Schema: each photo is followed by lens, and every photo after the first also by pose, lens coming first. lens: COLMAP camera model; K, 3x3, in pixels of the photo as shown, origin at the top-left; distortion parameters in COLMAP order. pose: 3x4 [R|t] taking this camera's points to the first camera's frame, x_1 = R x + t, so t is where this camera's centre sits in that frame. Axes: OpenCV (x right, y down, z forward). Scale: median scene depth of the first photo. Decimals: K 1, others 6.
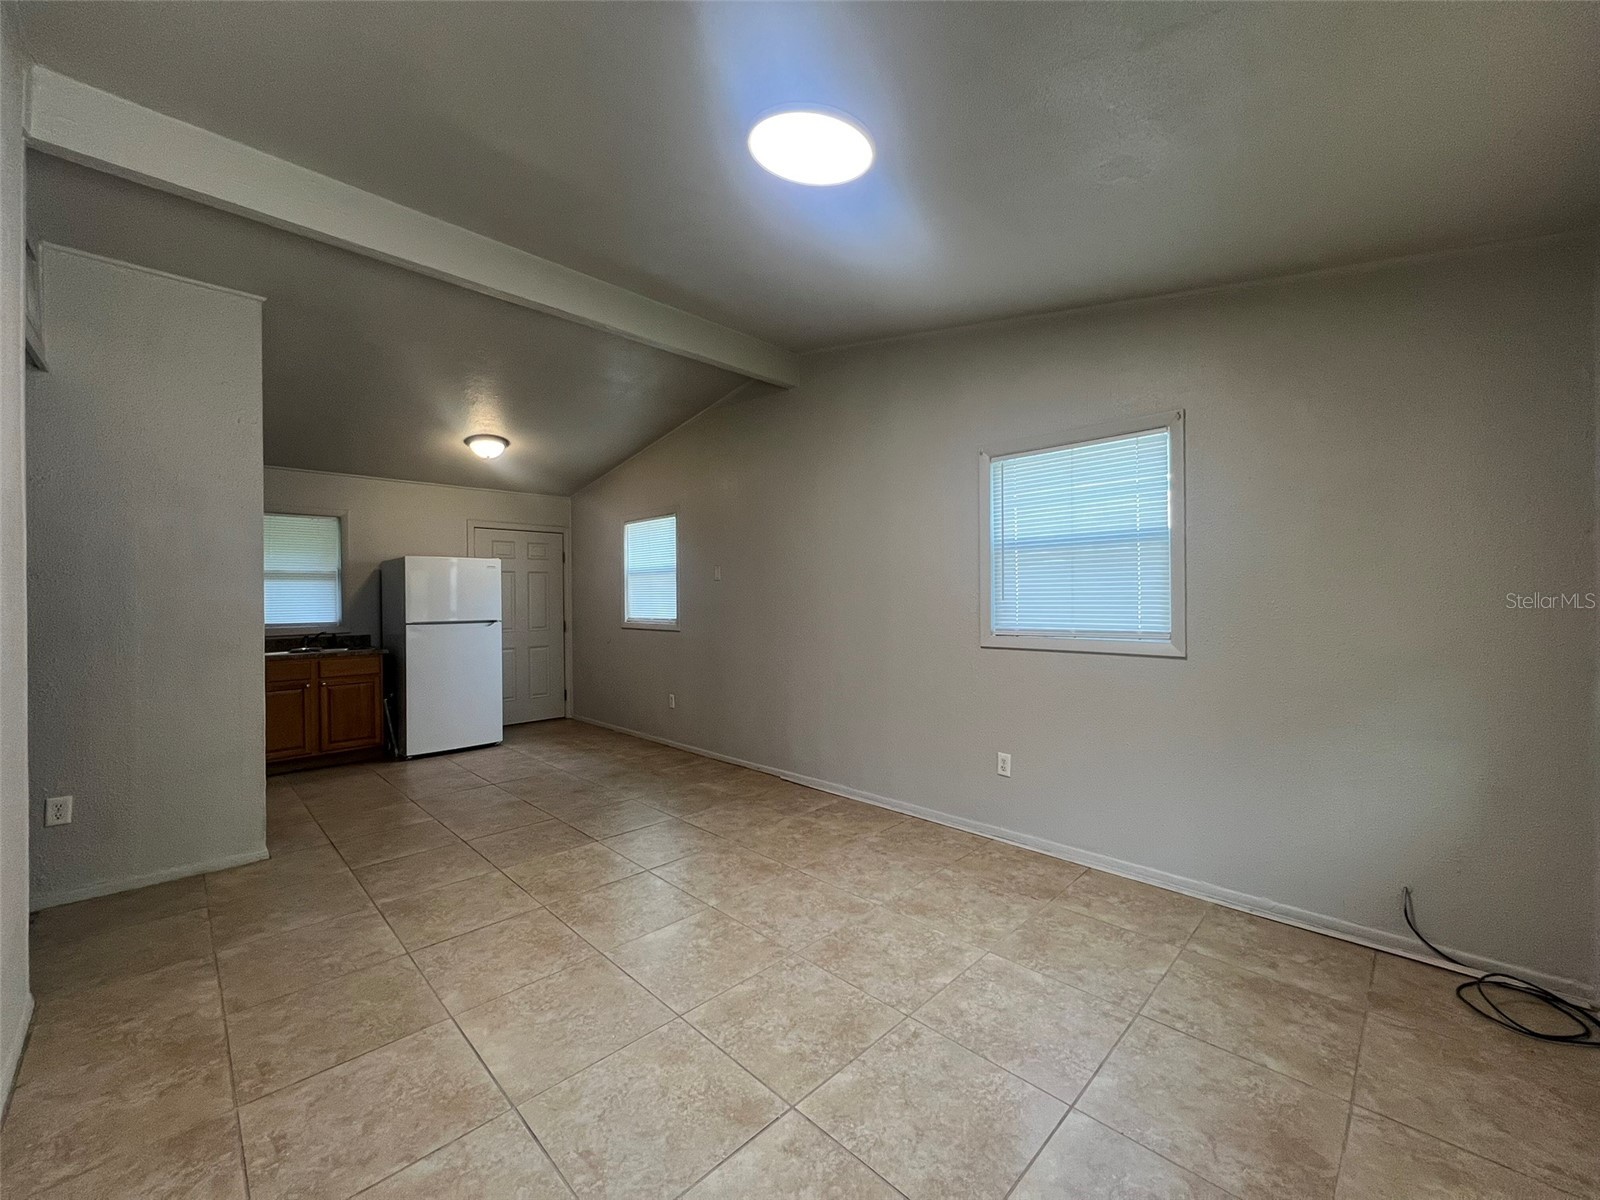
lens RADIAL K [[638.8, 0, 802.6], [0, 638.8, 598.5], [0, 0, 1]] dist [-0.001283, 0.000150]
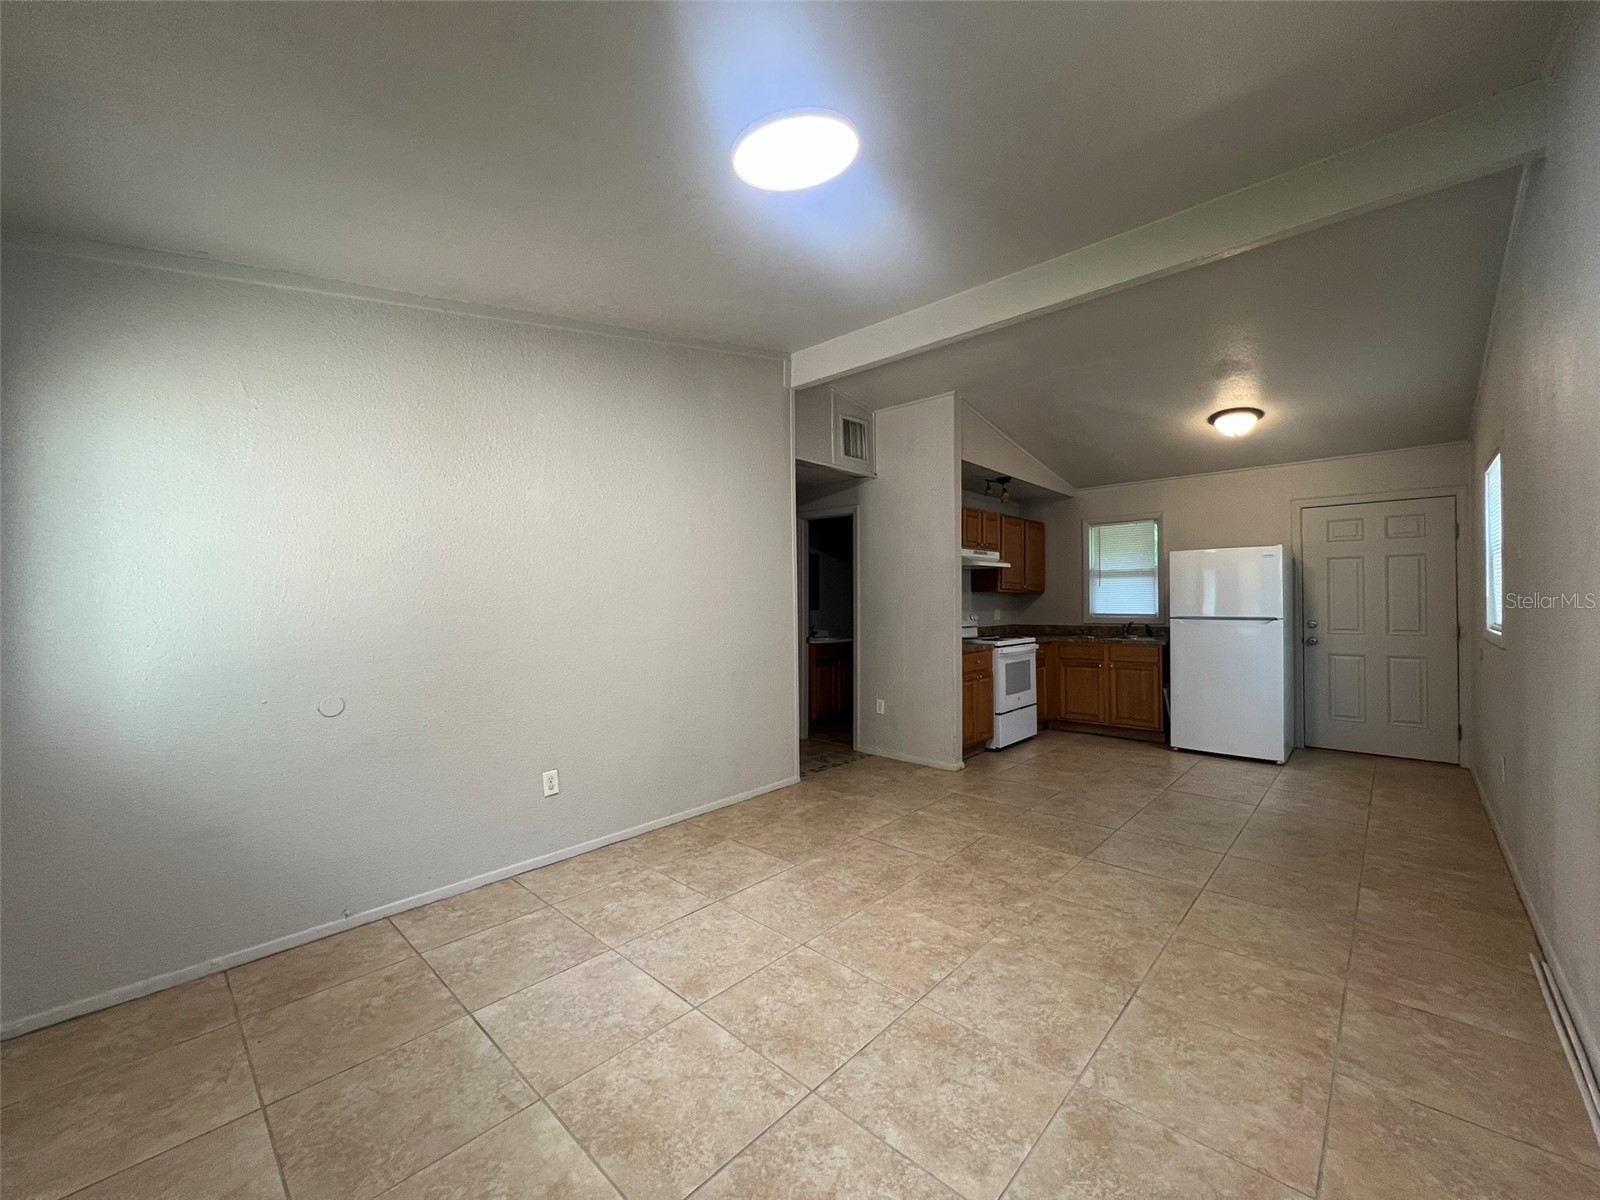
lens RADIAL K [[638.8, 0, 795.4], [0, 638.8, 601.8], [0, 0, 1]] dist [-0.001283, 0.000150]
pose [[0.026504, 0.013799, -0.999553, 0.697400], [0.008046, 0.999869, 0.014017, -0.009985], [0.999616, -0.008414, 0.026389, 0.661371]]
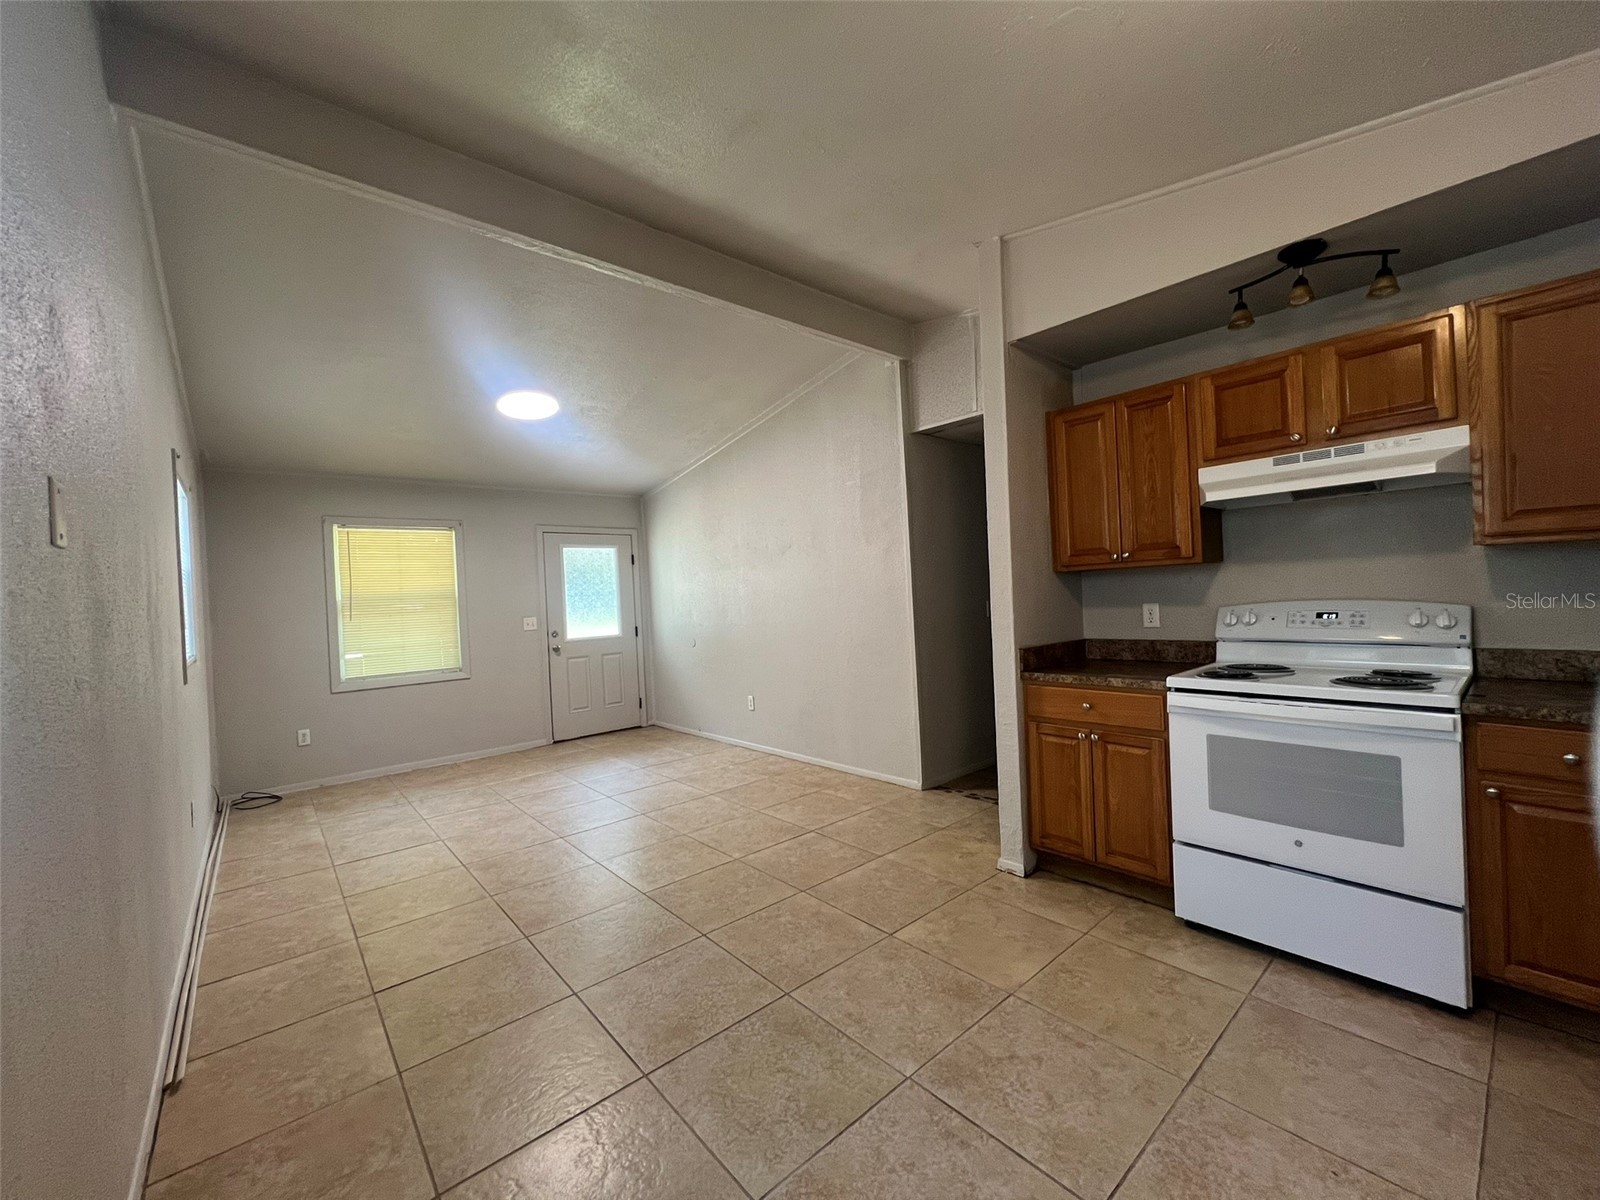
lens RADIAL K [[638.8, 0, 798.1], [0, 638.8, 600.2], [0, 0, 1]] dist [-0.001283, 0.000150]
pose [[-0.995009, 0.056523, 0.082227, -0.725144], [0.057303, 0.998331, 0.007154, 0.005092], [-0.081685, 0.011830, -0.996588, 2.140474]]
